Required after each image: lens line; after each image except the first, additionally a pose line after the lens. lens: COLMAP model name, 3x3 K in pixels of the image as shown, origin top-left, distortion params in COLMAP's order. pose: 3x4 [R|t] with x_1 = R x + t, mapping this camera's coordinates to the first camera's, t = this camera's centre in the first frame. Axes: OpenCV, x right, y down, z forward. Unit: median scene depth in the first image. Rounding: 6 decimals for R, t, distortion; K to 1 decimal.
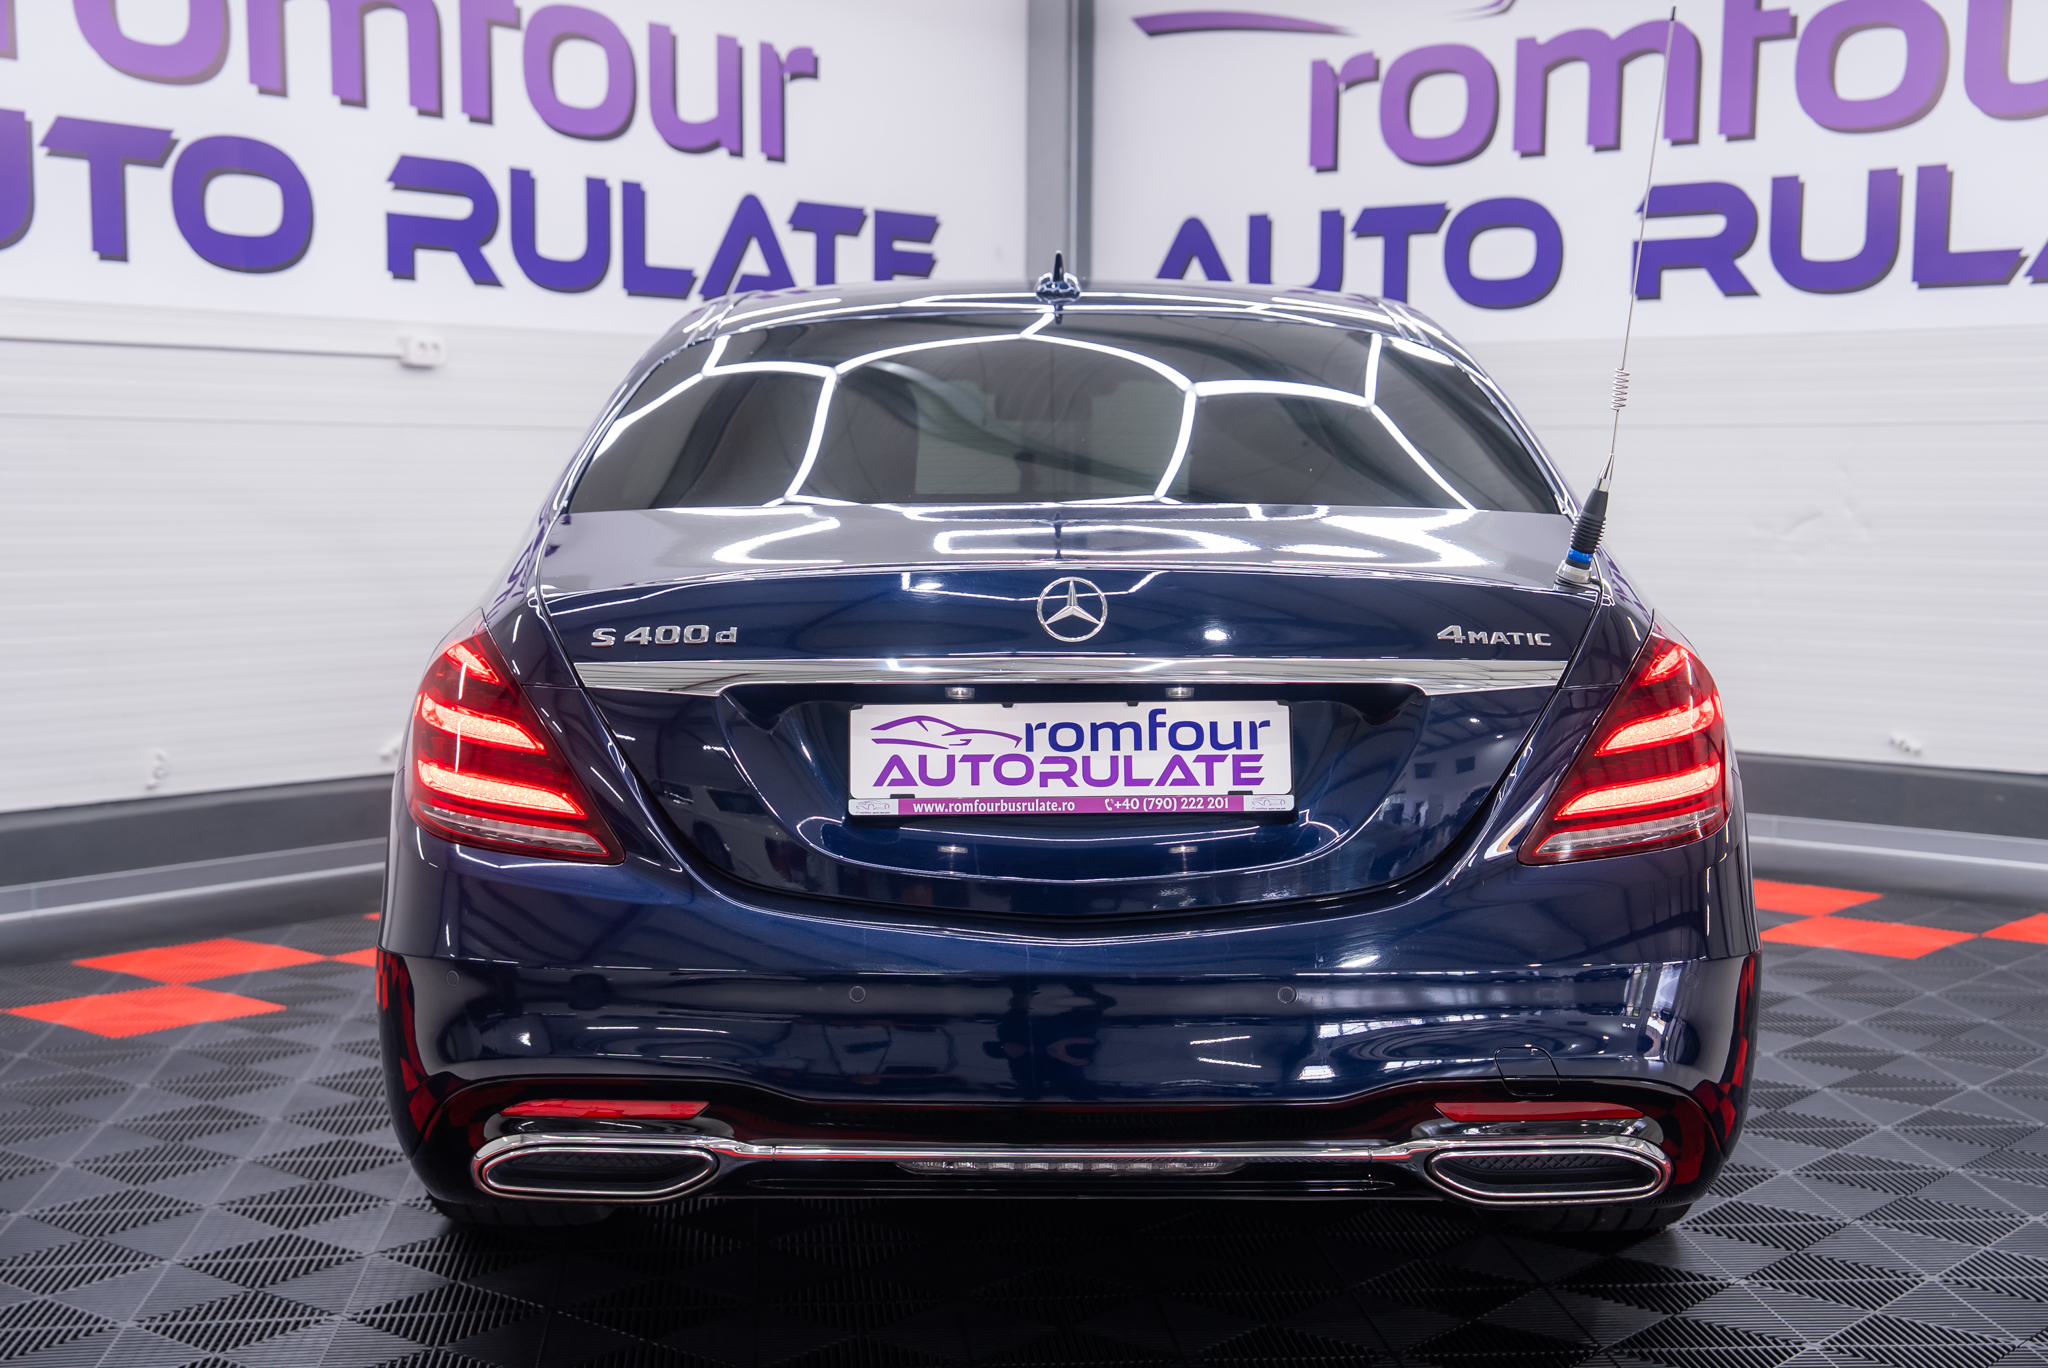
lens RADIAL K [[2716.0, 0, 1026.5], [0, 2716.0, 680.2], [0, 0, 1]] dist [0.189318, 0.000000]
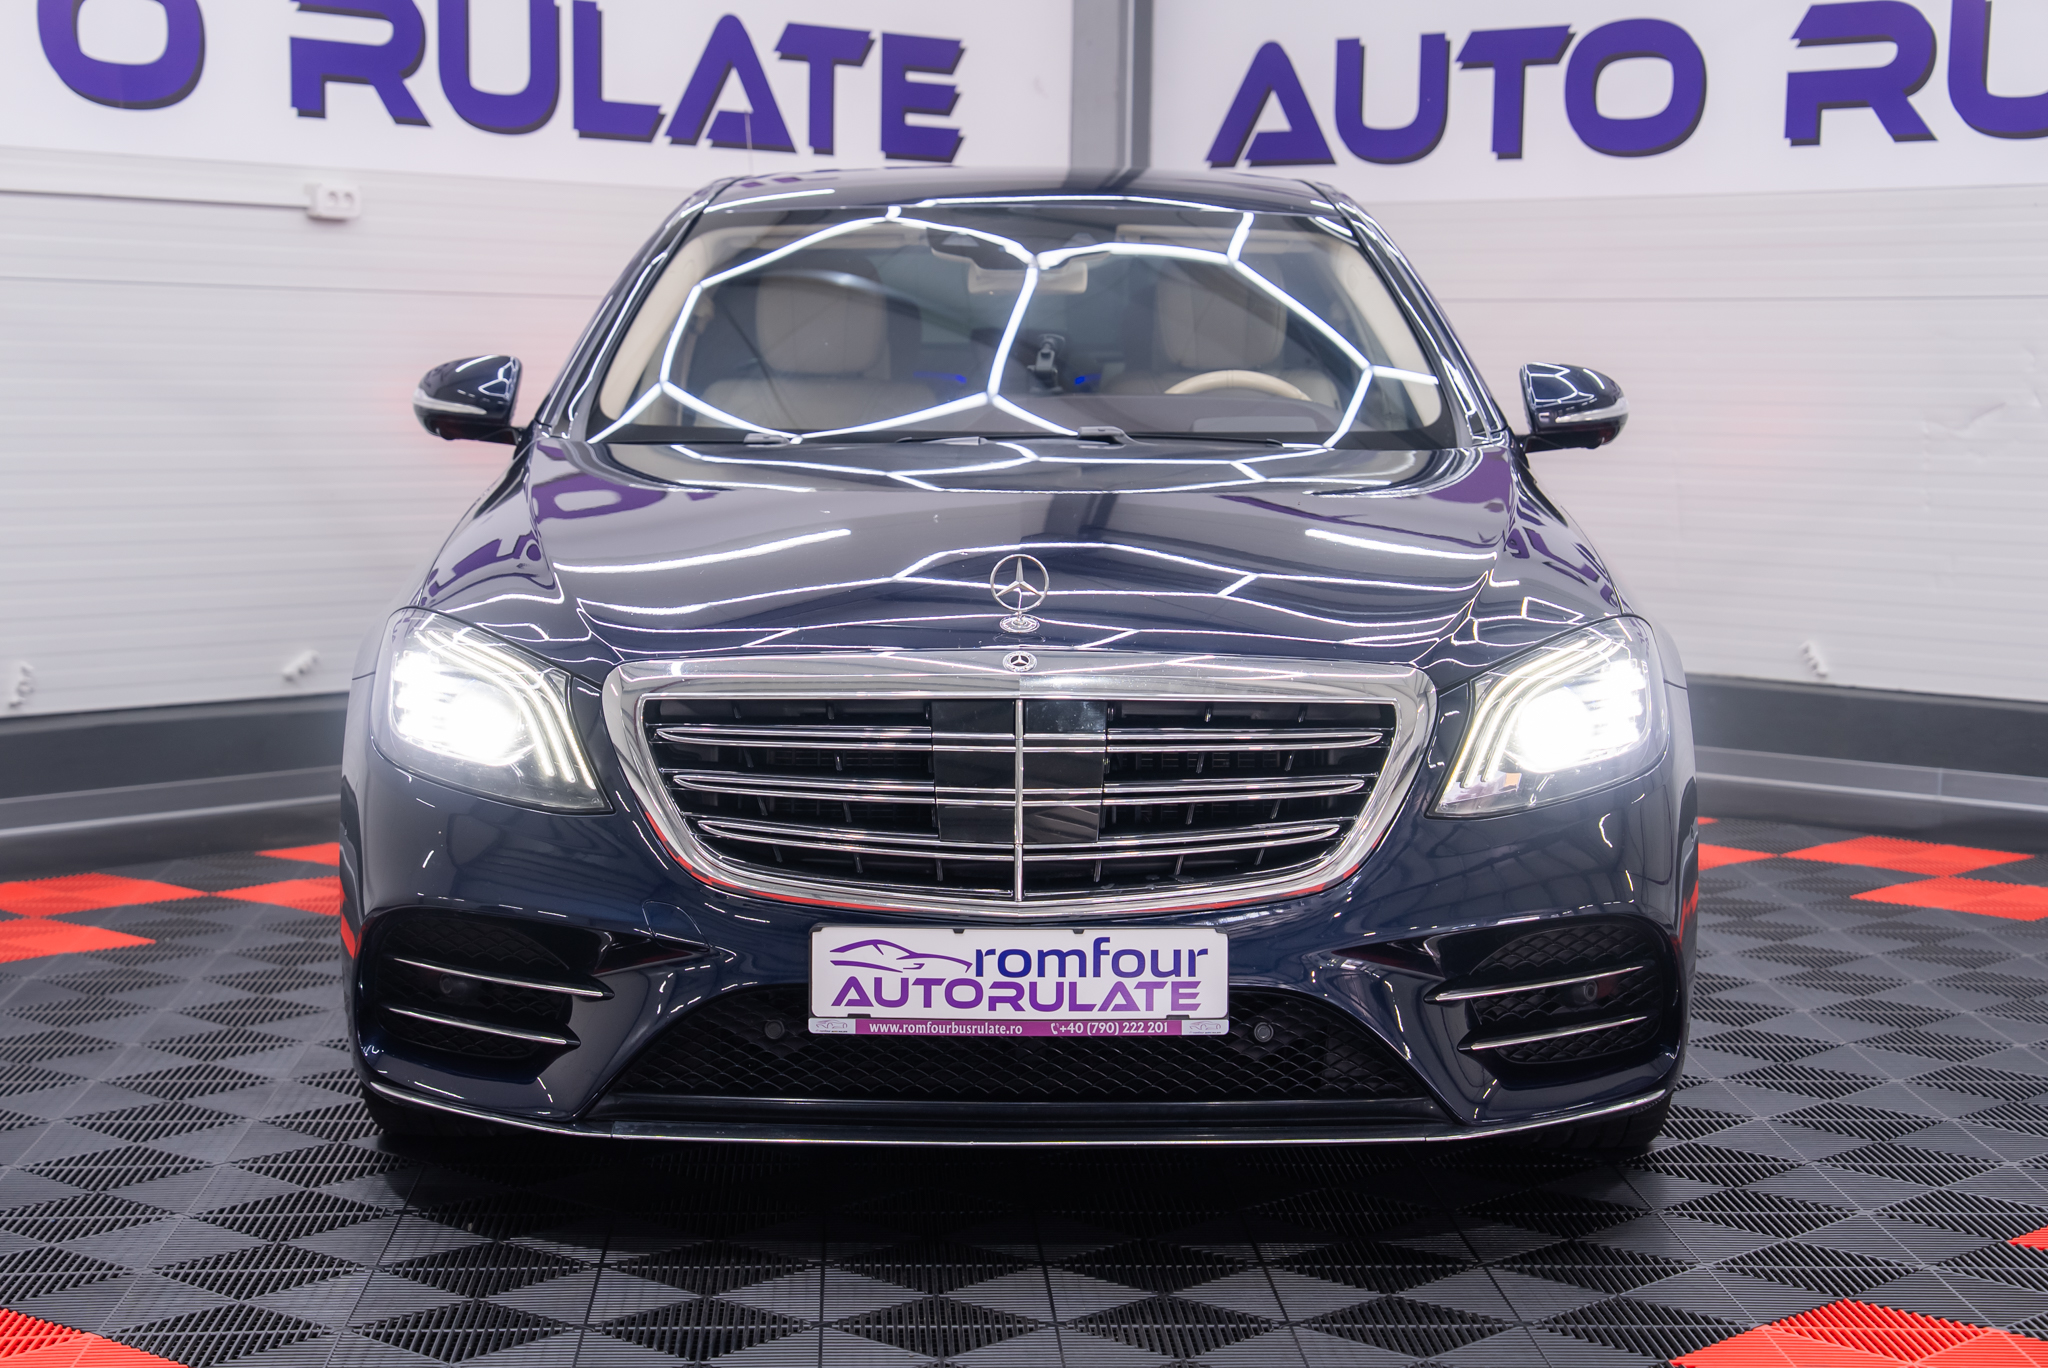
lens RADIAL K [[3580.1, 0, 1020.8], [0, 3580.1, 675.2], [0, 0, 1]] dist [0.311949, 0.000000]
pose [[0.998867, 0.011485, -0.046184, 0.045906], [-0.010898, 0.999857, 0.012941, 0.010039], [0.046326, -0.012423, 0.998849, -0.116980]]
